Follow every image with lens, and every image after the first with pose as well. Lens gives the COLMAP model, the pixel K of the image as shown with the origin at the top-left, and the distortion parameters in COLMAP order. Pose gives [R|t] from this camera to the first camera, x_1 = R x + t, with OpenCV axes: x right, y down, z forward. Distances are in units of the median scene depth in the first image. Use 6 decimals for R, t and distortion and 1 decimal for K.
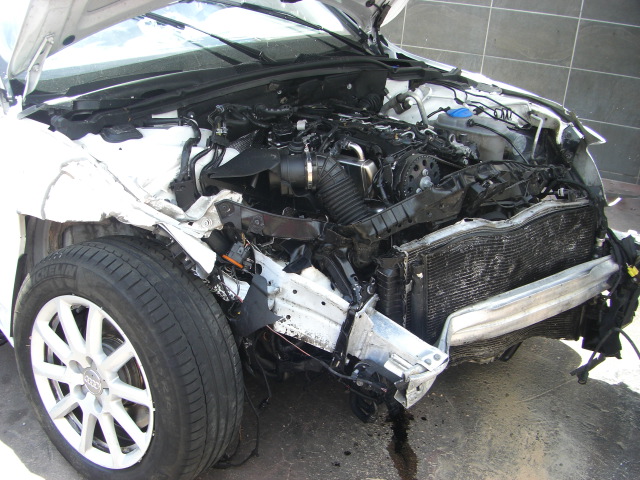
lens RADIAL K [[717.0, 0, 297.7], [0, 717.0, 291.5], [0, 0, 1]] dist [-0.186511, 0.114556]
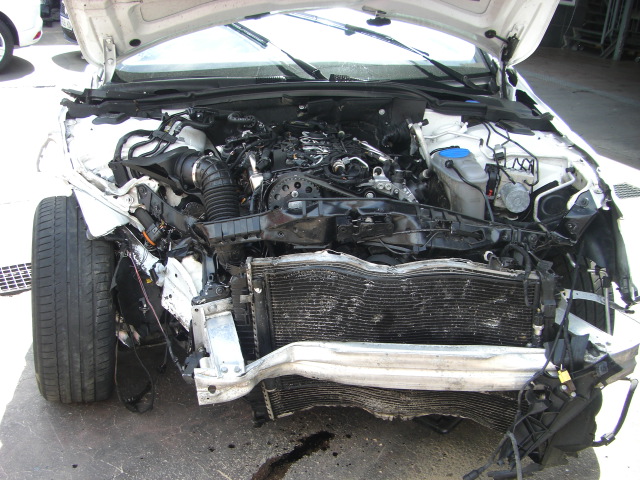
lens RADIAL K [[717.0, 0, 297.7], [0, 717.0, 291.5], [0, 0, 1]] dist [-0.186511, 0.114556]
pose [[0.777271, 0.268194, -0.569142, 0.786824], [-0.283032, 0.956946, 0.064402, -0.101694], [0.561910, 0.111028, 0.819713, 0.187716]]
